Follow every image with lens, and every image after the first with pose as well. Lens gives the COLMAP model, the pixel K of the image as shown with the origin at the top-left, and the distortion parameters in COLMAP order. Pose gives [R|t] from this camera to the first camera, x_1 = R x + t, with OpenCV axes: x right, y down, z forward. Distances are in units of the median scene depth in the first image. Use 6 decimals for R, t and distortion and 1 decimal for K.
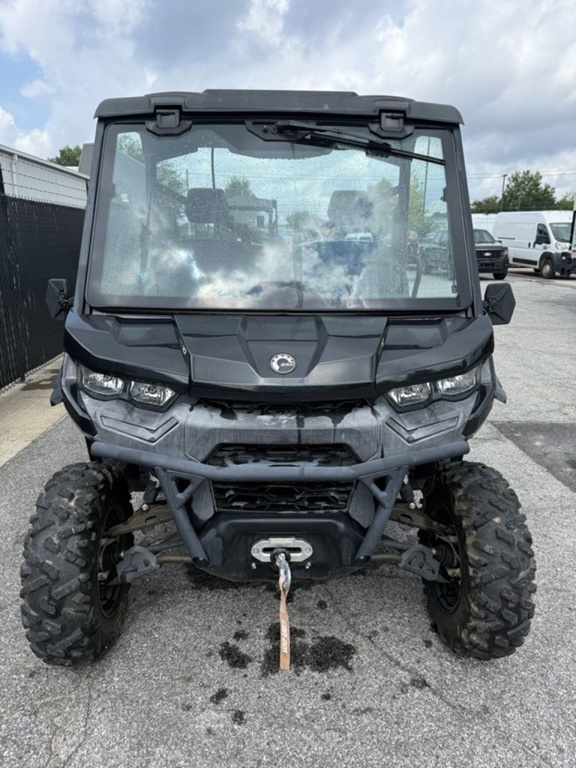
lens RADIAL K [[570.8, 0, 288.0], [0, 570.8, 384.0], [0, 0, 1]] dist [0.070568, -0.104723]
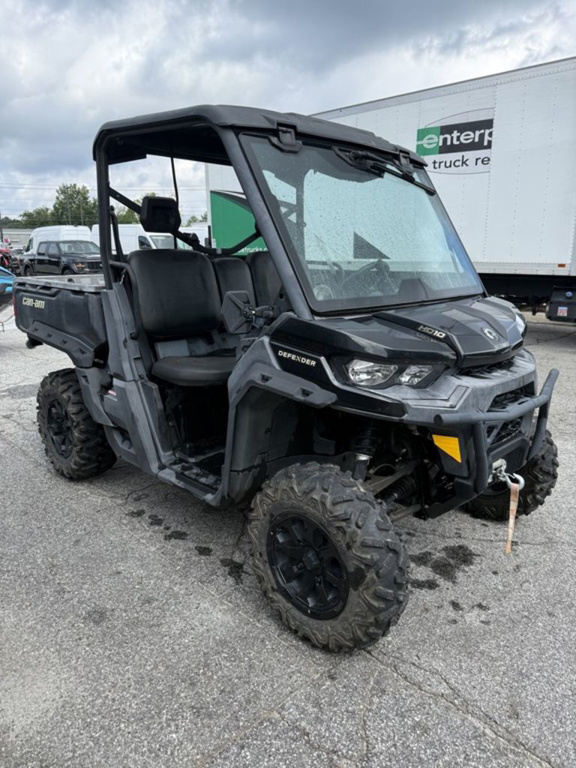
lens RADIAL K [[582.6, 0, 288.0], [0, 582.6, 384.0], [0, 0, 1]] dist [0.002323, 0.002423]
pose [[0.698585, -0.165802, 0.696052, -1.042767], [0.180850, 0.982112, 0.052434, -0.062003], [-0.692295, 0.089252, 0.716074, 0.260440]]
